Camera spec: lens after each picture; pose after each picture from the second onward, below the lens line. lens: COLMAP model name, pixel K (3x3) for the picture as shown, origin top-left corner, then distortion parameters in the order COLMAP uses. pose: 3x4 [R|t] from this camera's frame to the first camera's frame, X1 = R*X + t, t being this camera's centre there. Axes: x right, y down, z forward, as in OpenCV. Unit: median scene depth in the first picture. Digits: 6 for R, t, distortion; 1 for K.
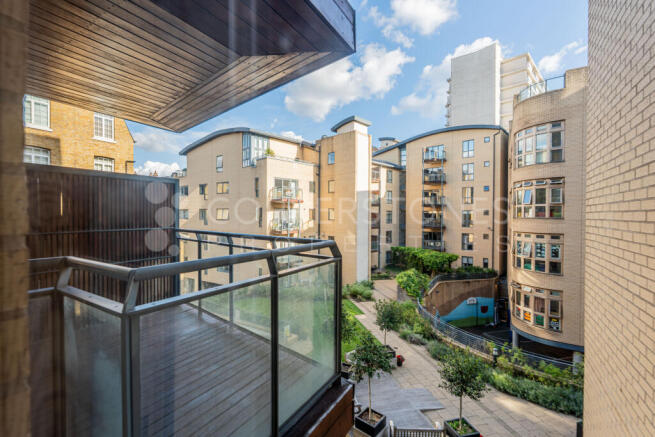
lens RADIAL K [[288.4, 0, 327.5], [0, 288.4, 218.5], [0, 0, 1]] dist [0.000957, 0.000152]
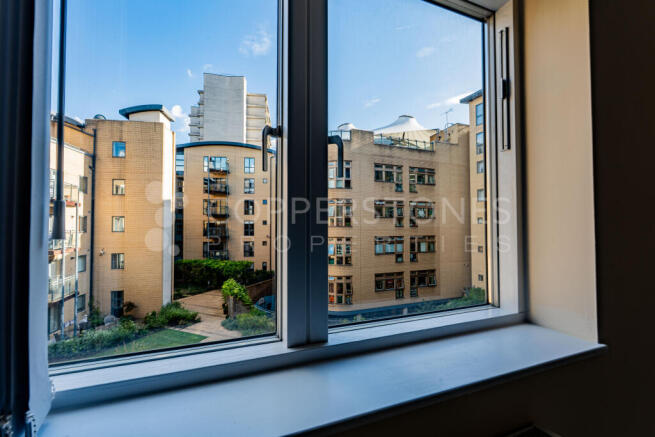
lens RADIAL K [[286.0, 0, 327.5], [0, 286.0, 218.5], [0, 0, 1]] dist [-0.000862, 0.000024]
pose [[0.598558, 0.015806, 0.800923, -0.240684], [0.012814, 0.999488, -0.029301, -0.000335], [-0.800977, 0.027802, 0.598050, 0.117886]]
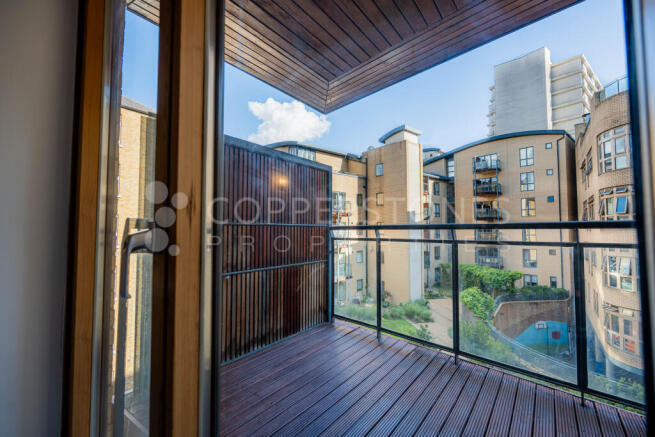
lens RADIAL K [[292.1, 0, 327.5], [0, 292.1, 218.5], [0, 0, 1]] dist [0.002016, -0.000175]
pose [[0.994979, -0.008580, -0.099716, -0.059419], [0.002946, 0.998397, -0.056514, 0.007523], [0.100041, 0.055936, 0.993410, 0.023168]]
